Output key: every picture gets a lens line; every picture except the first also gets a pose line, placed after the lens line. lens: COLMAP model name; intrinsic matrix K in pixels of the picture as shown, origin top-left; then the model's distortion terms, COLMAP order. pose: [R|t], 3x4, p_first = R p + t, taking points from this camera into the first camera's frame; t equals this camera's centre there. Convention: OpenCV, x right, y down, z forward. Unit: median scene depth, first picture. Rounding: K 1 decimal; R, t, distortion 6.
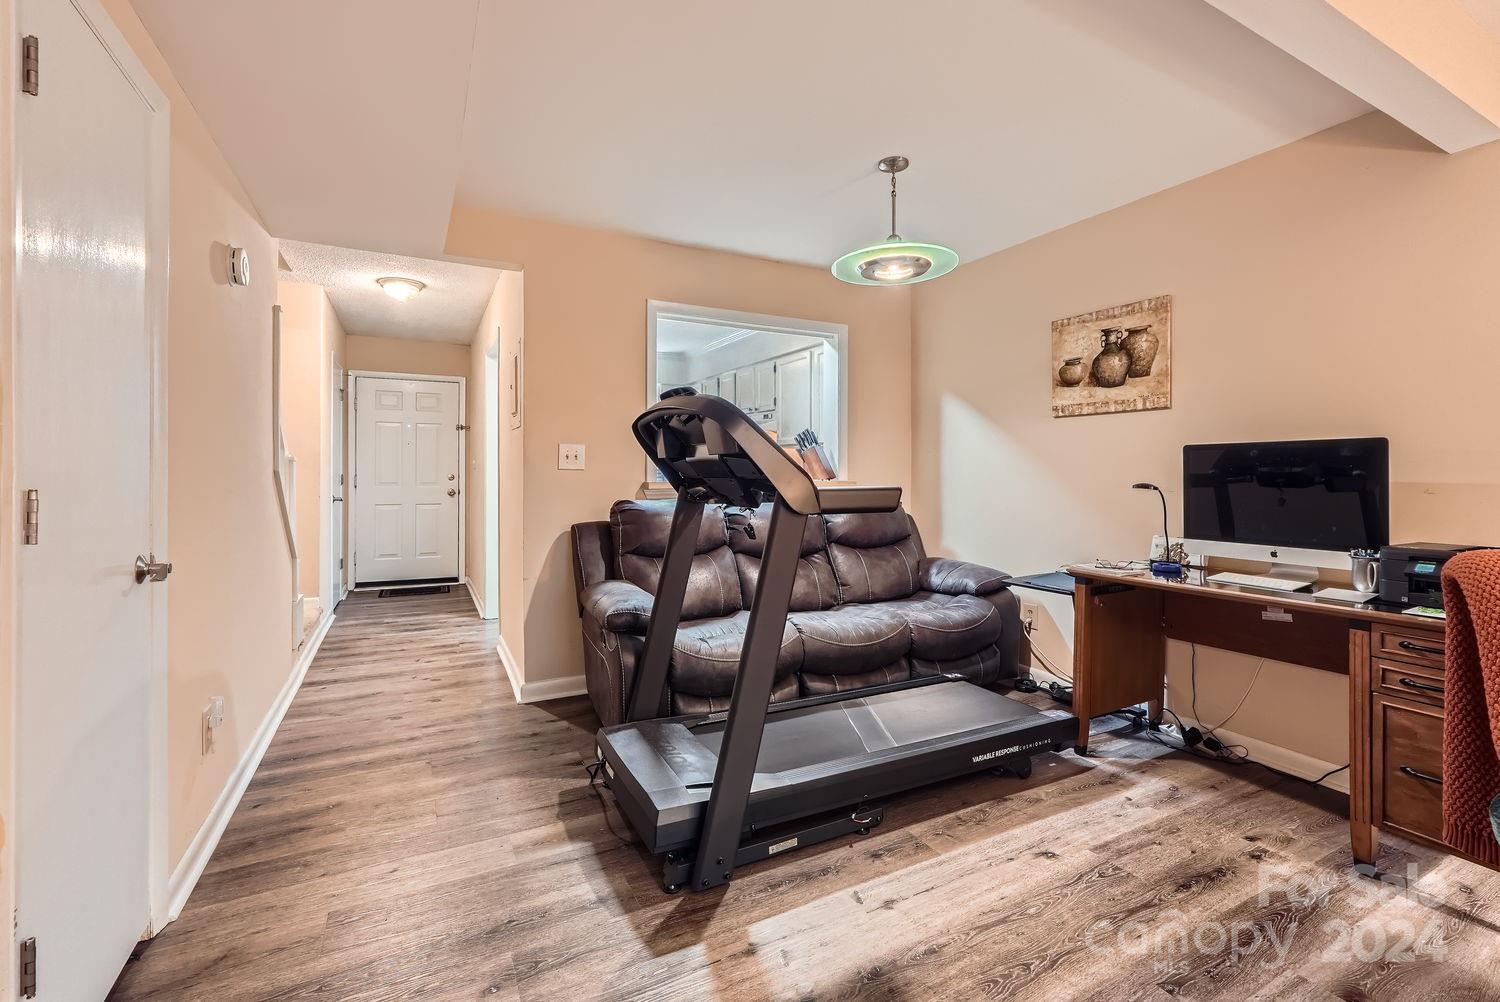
lens RADIAL K [[659.2, 0, 752.1], [0, 659.2, 491.2], [0, 0, 1]] dist [0.002869, 0.000050]
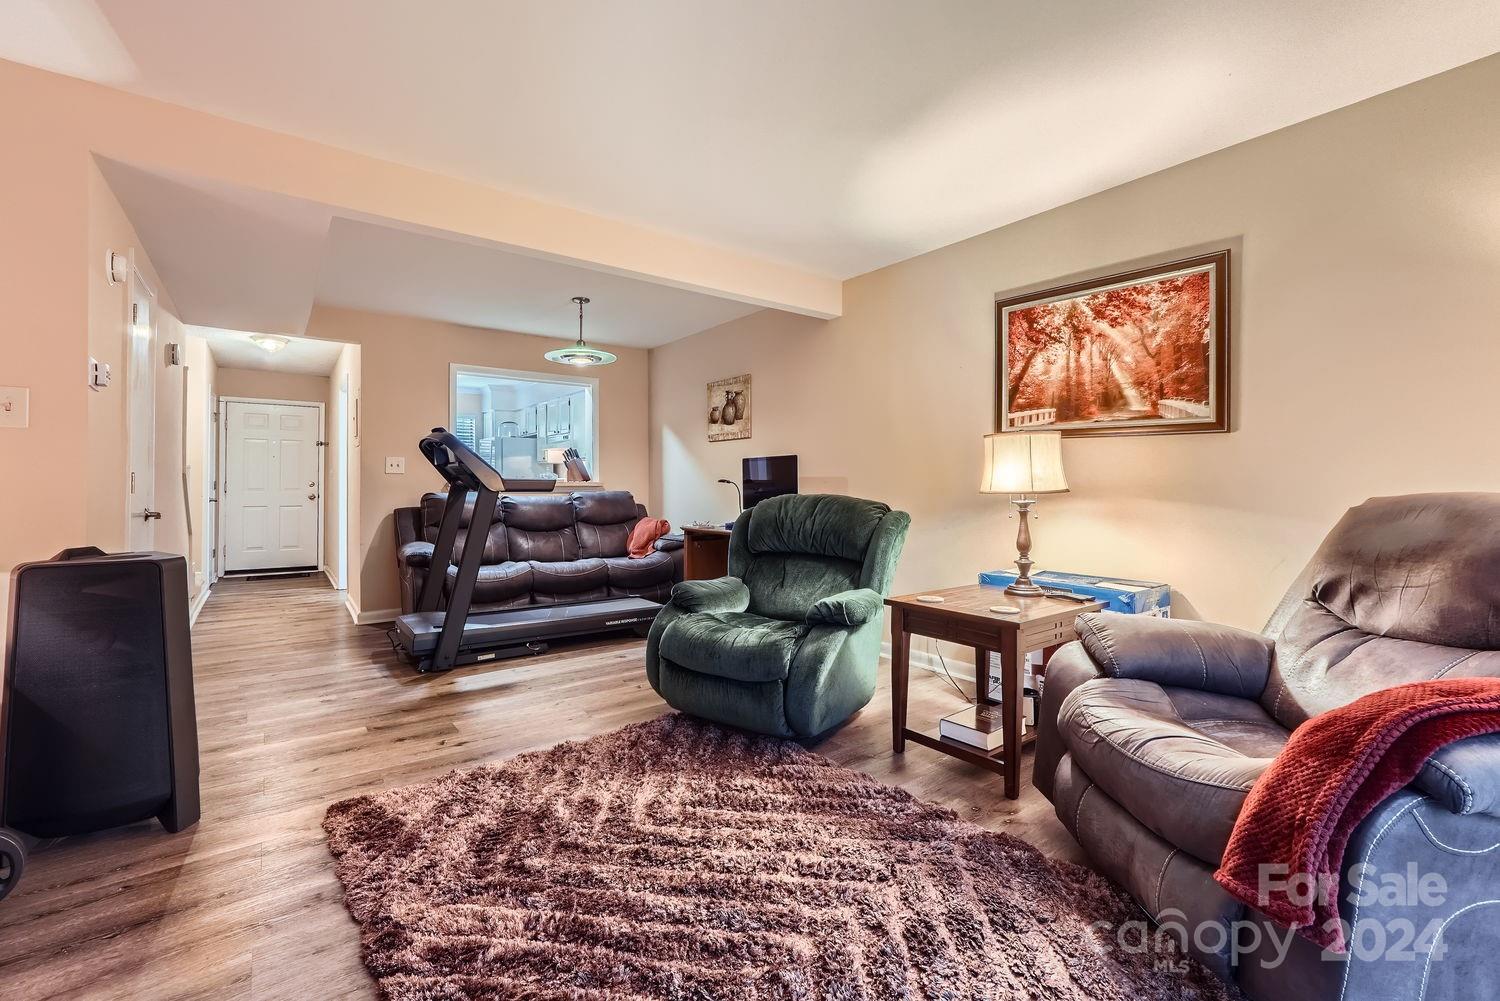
lens RADIAL K [[659.2, 0, 750.8], [0, 659.2, 489.8], [0, 0, 1]] dist [0.002869, 0.000050]
pose [[0.988067, -0.004846, 0.153950, 0.316694], [0.008503, 0.999697, -0.023102, 0.048865], [-0.153792, 0.024135, 0.987808, -0.660716]]
